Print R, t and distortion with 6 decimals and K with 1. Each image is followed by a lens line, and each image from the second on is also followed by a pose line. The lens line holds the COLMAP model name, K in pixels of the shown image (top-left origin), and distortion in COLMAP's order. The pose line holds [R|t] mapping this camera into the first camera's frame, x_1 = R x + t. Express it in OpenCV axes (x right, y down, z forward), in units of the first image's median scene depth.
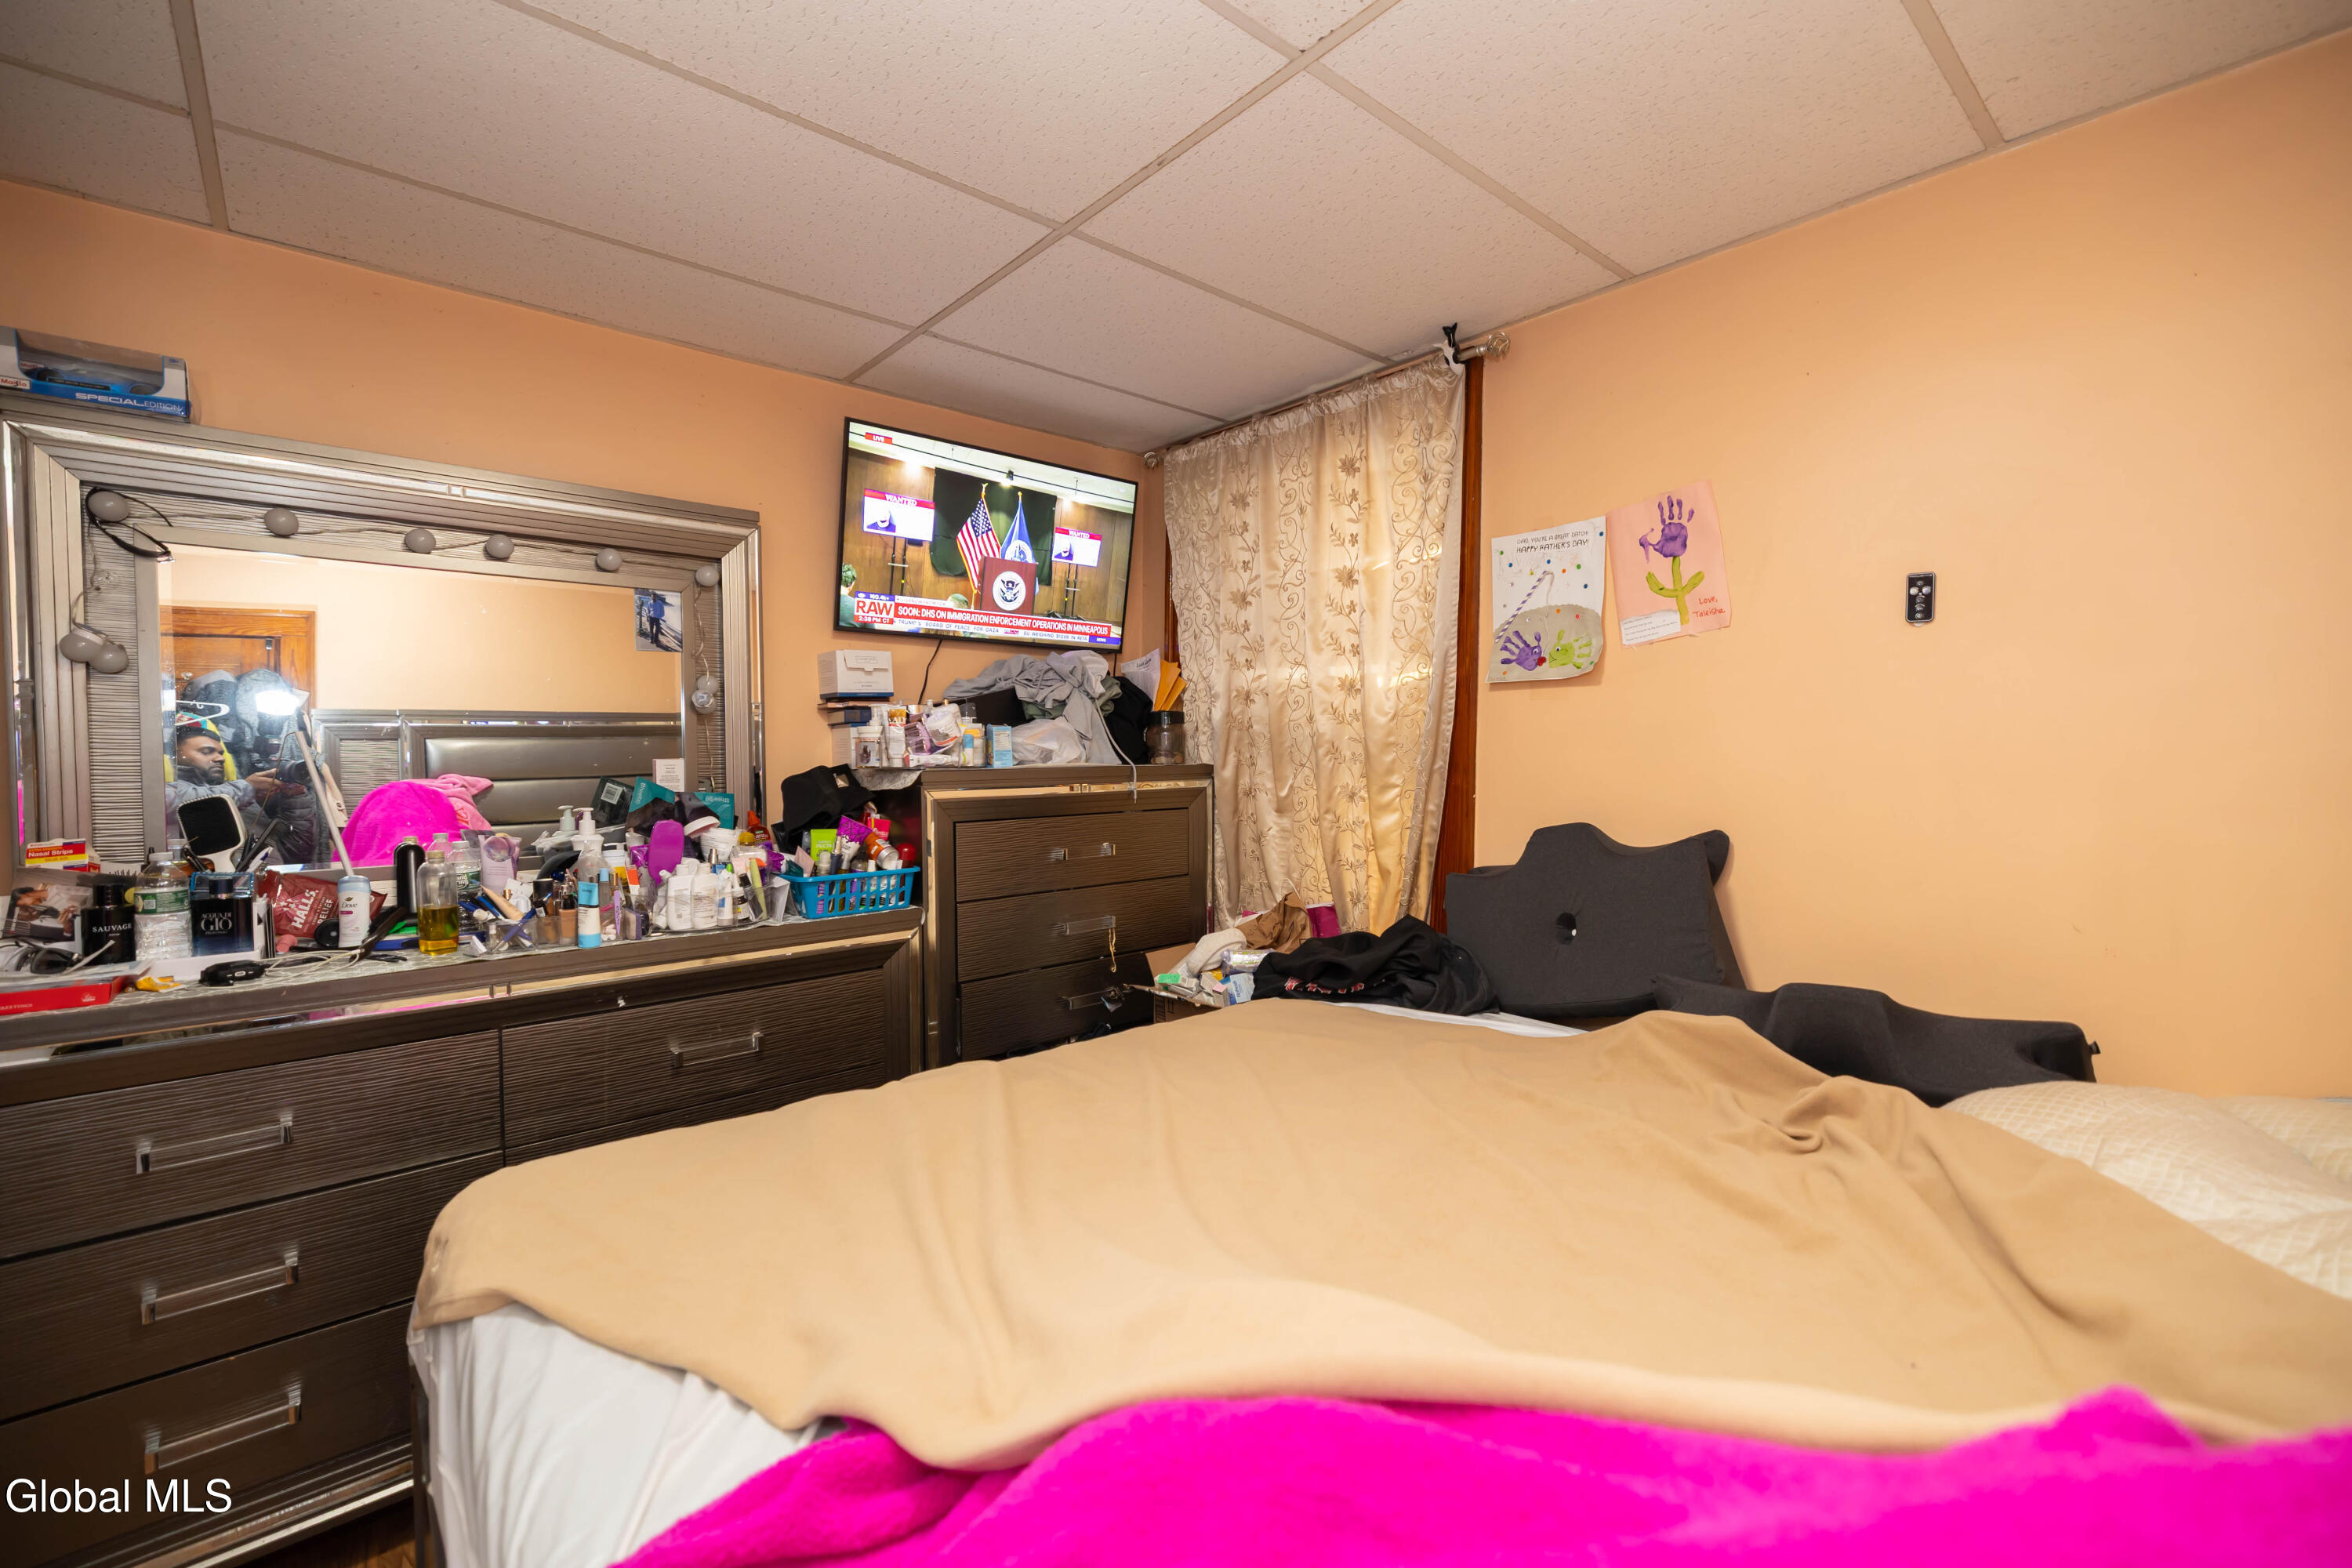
lens RADIAL K [[977.0, 0, 1173.4], [0, 977.0, 777.4], [0, 0, 1]] dist [0.002173, -0.000107]
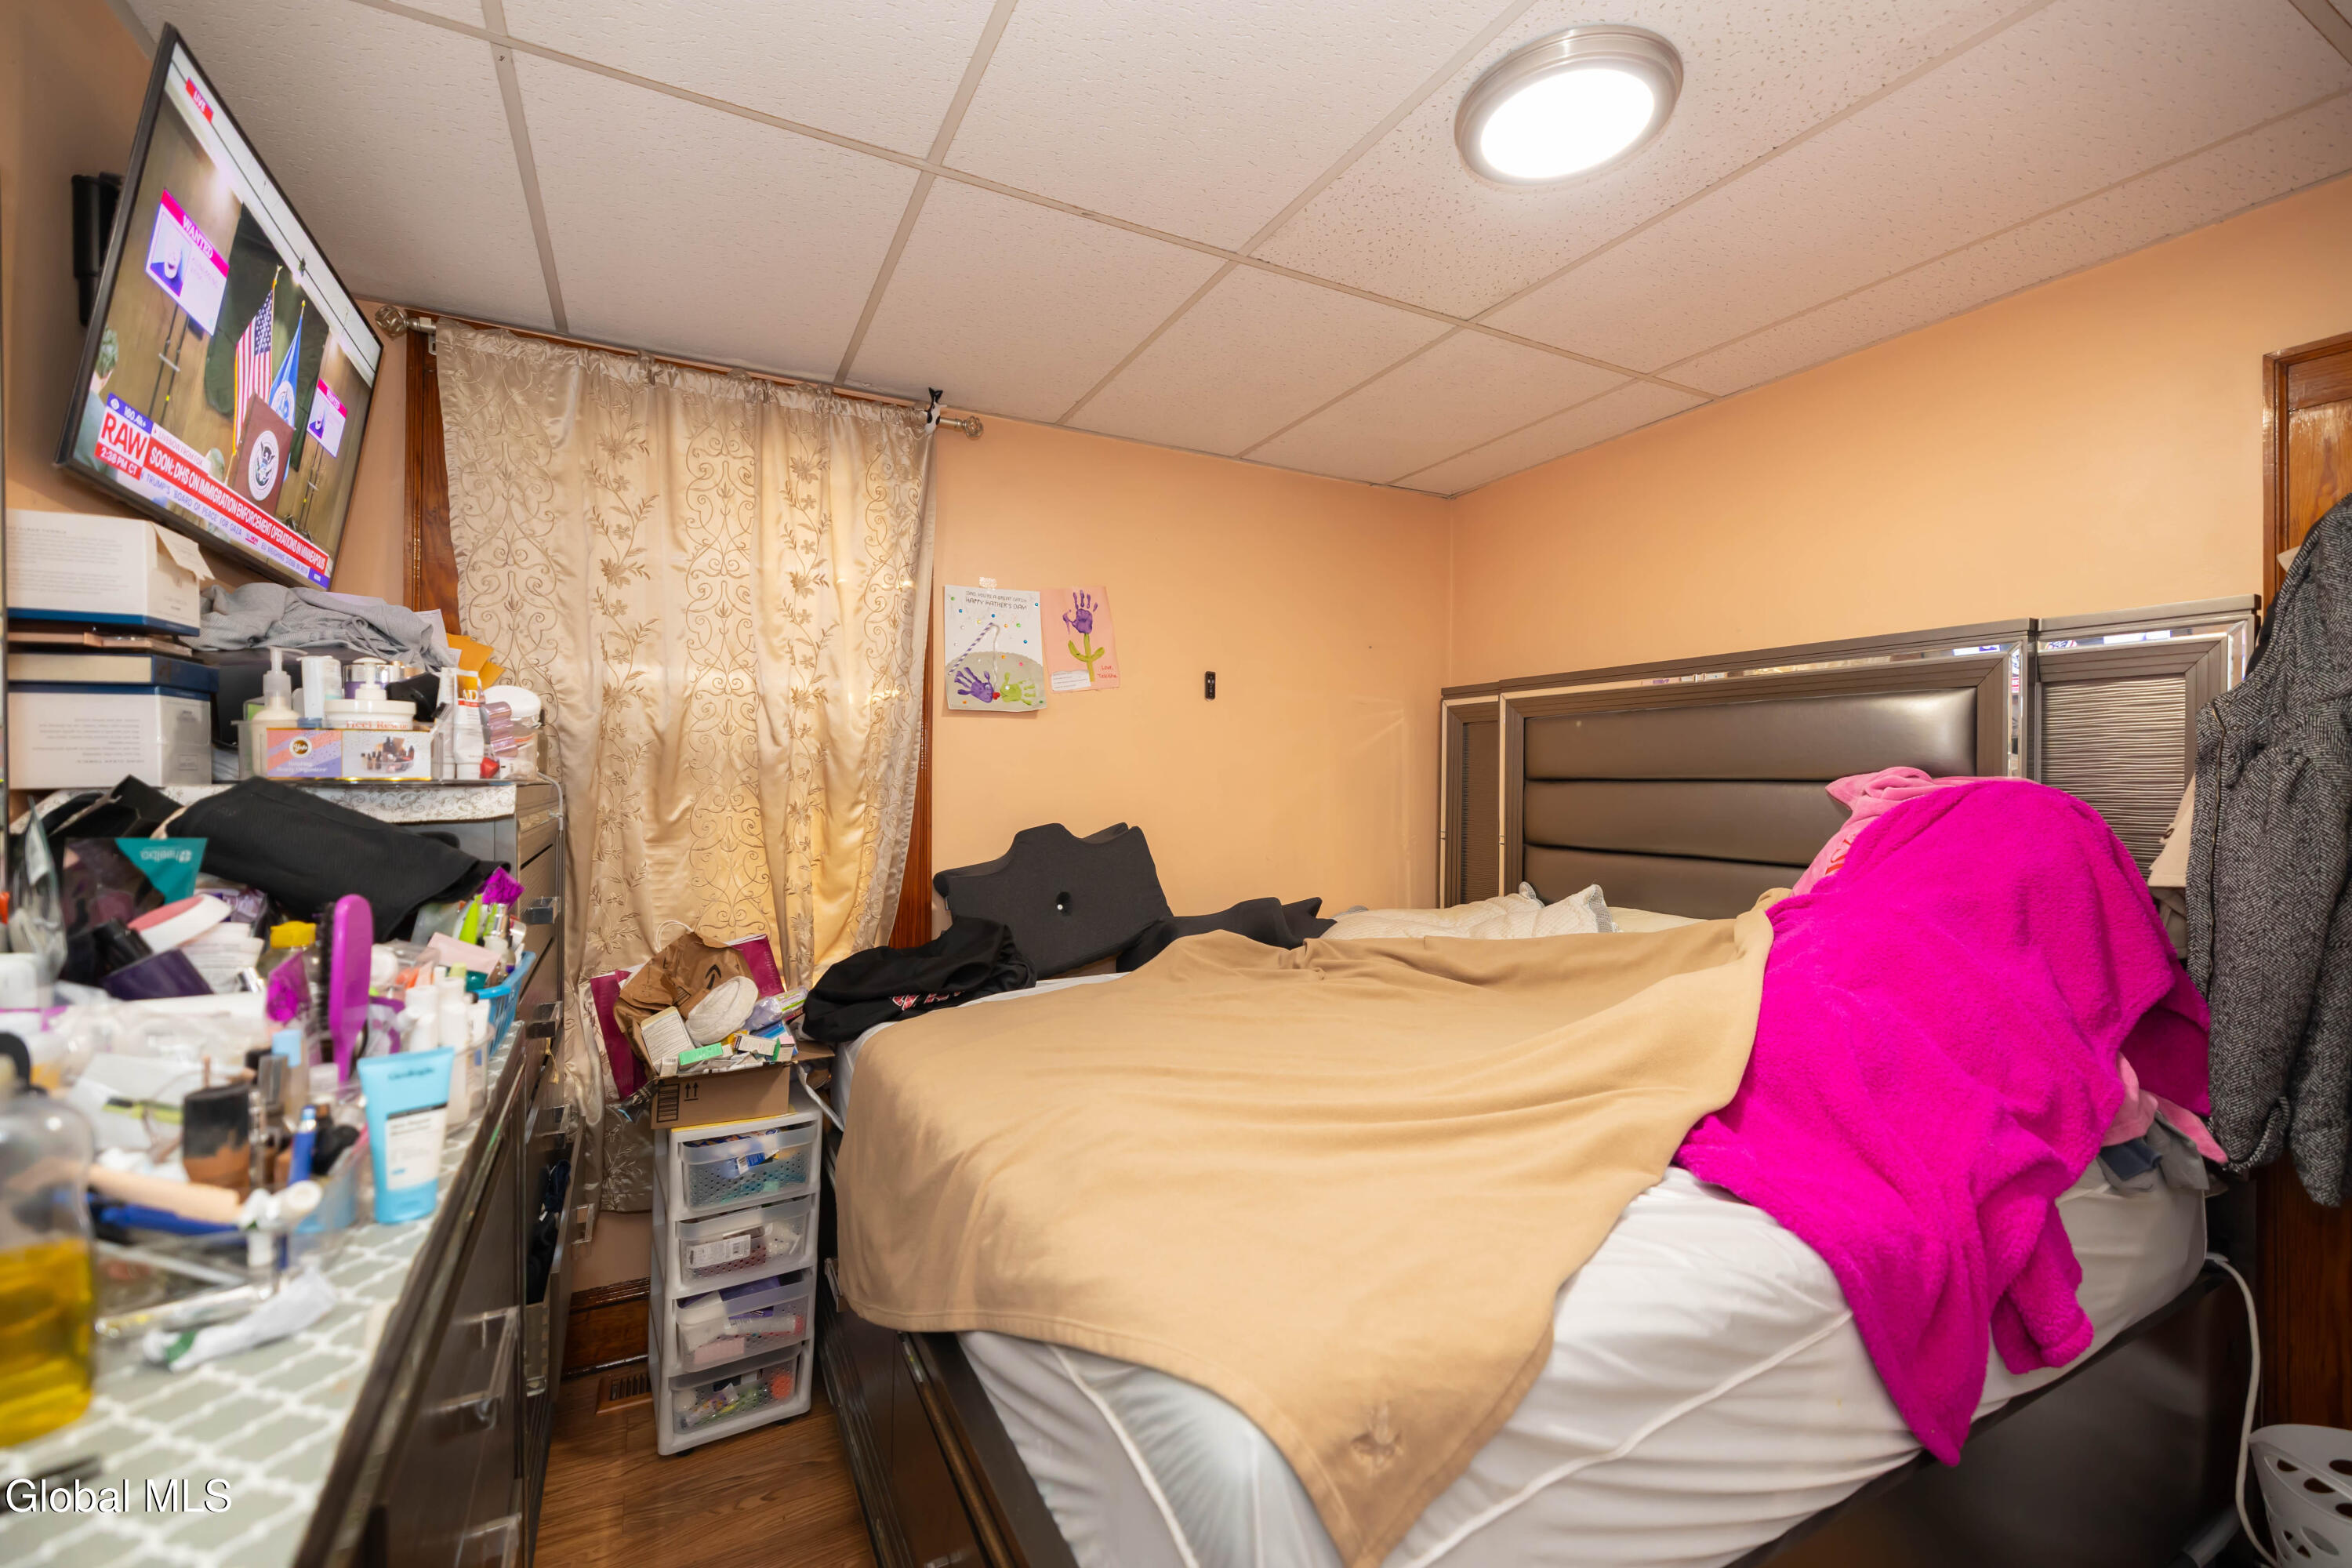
lens RADIAL K [[977.0, 0, 1173.4], [0, 977.0, 777.4], [0, 0, 1]] dist [0.002173, -0.000107]
pose [[0.230473, 0.008367, 0.973043, -0.662644], [0.027649, 0.999503, -0.015143, 0.007295], [-0.972686, 0.030394, 0.230128, 0.435039]]
